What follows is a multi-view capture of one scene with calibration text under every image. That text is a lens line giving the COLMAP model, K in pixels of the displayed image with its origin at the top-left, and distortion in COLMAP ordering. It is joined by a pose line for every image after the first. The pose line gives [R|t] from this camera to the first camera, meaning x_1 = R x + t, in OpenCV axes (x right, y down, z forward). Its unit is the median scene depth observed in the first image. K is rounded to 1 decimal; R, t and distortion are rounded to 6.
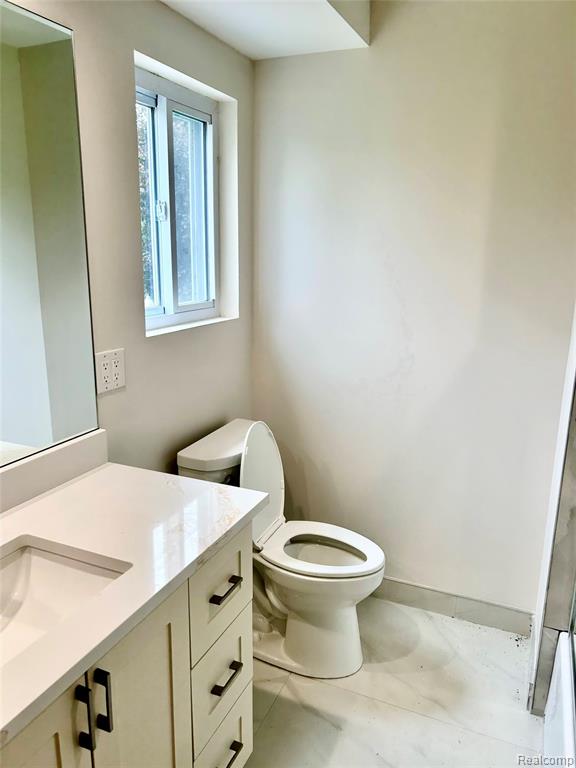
lens RADIAL K [[572.7, 0, 284.9], [0, 572.7, 389.8], [0, 0, 1]] dist [0.044672, -0.044472]
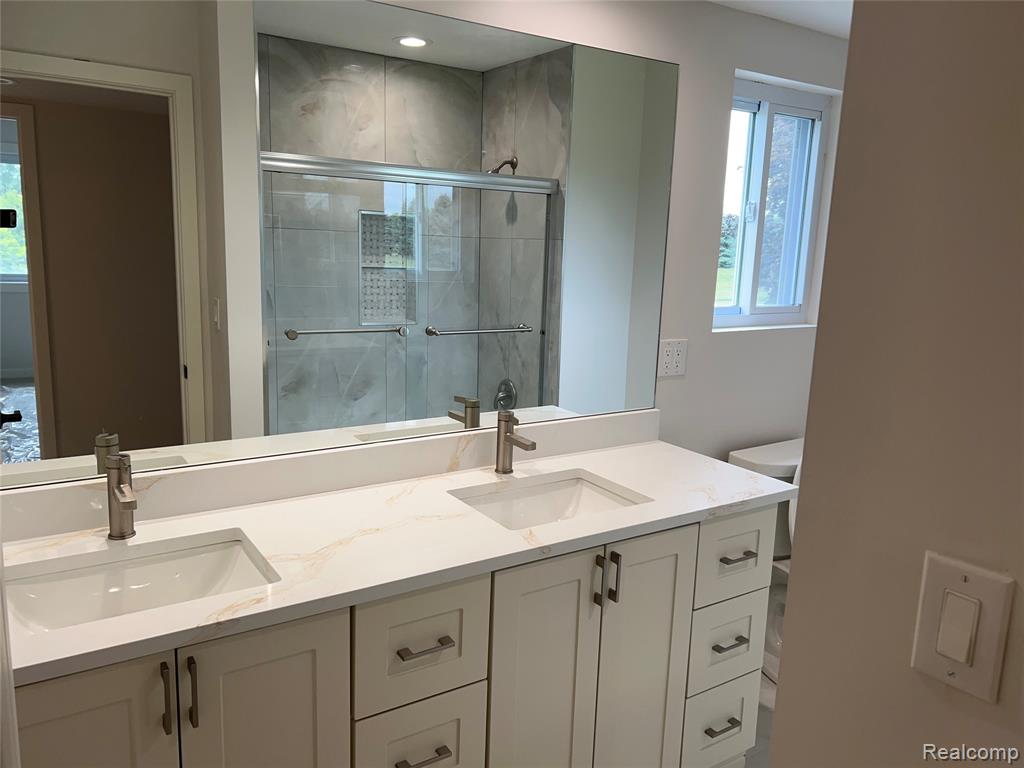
lens RADIAL K [[763.6, 0, 508.6], [0, 763.6, 381.3], [0, 0, 1]] dist [0.044672, -0.044472]
pose [[0.839576, 0.105797, -0.532840, 0.212435], [-0.146755, 0.988555, -0.034956, 0.106711], [0.523044, 0.107545, 0.845493, -0.380105]]
